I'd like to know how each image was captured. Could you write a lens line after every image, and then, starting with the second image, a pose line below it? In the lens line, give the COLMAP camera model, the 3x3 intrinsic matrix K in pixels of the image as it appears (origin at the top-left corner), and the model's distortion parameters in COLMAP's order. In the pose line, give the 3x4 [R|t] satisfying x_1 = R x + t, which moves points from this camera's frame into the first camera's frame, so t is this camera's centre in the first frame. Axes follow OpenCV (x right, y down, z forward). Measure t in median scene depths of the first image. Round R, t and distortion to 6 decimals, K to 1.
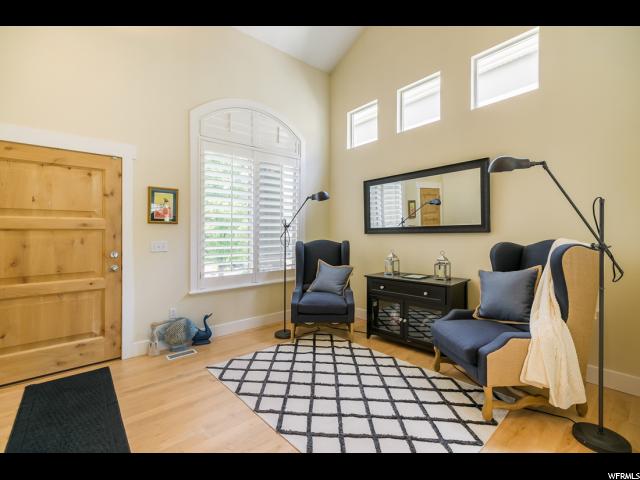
lens RADIAL K [[288.3, 0, 326.2], [0, 288.3, 233.1], [0, 0, 1]] dist [-0.001026, 0.000842]
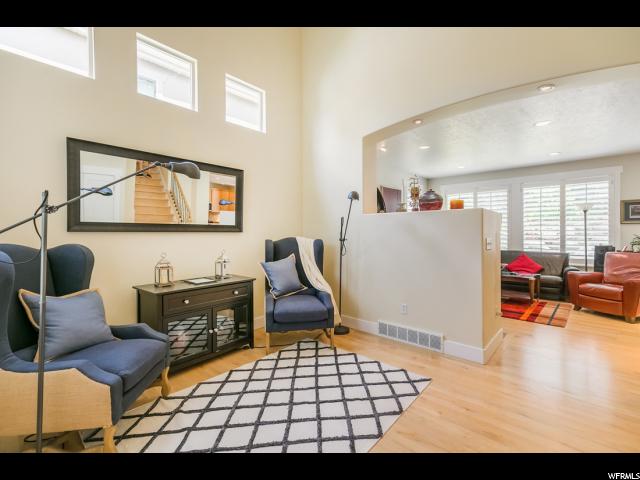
lens RADIAL K [[288.3, 0, 322.5], [0, 288.3, 233.8], [0, 0, 1]] dist [-0.001026, 0.000842]
pose [[-0.144202, 0.001094, 0.989548, -0.507942], [-0.005142, 0.999985, -0.001855, 0.004470], [-0.989535, -0.005356, -0.144194, 0.630119]]
